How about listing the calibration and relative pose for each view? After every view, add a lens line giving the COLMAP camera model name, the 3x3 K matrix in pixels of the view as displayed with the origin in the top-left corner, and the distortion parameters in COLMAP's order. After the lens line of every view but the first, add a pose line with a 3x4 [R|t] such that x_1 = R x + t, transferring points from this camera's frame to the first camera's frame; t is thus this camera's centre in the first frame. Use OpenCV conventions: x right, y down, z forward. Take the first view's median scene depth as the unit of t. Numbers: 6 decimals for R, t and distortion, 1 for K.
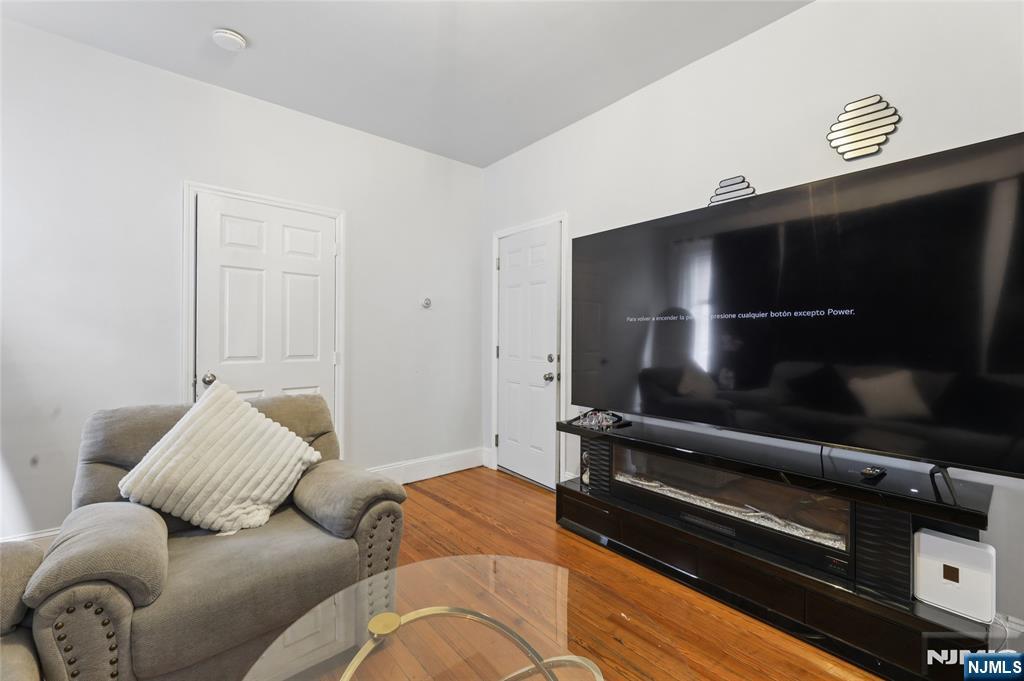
lens RADIAL K [[427.3, 0, 512.1], [0, 427.3, 334.2], [0, 0, 1]] dist [-0.000256, 0.000104]
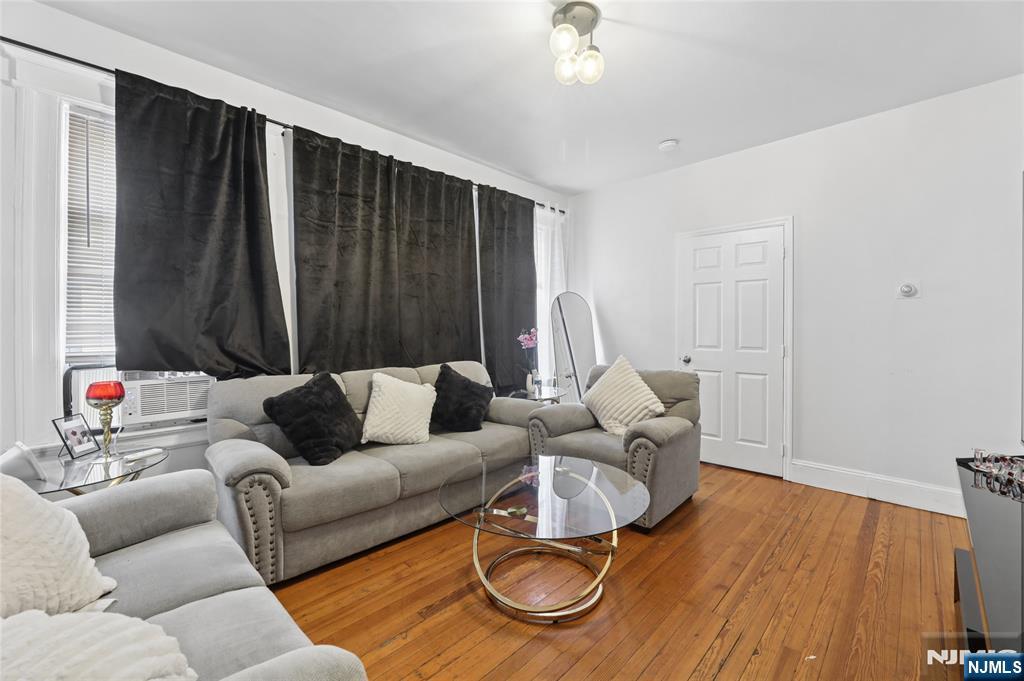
lens RADIAL K [[421.8, 0, 516.3], [0, 421.8, 321.3], [0, 0, 1]] dist [0.001688, 0.000057]
pose [[0.099551, -0.025847, -0.994697, 0.704282], [0.004747, 0.999664, -0.025500, 0.003423], [0.995021, -0.002184, 0.099640, 0.233339]]
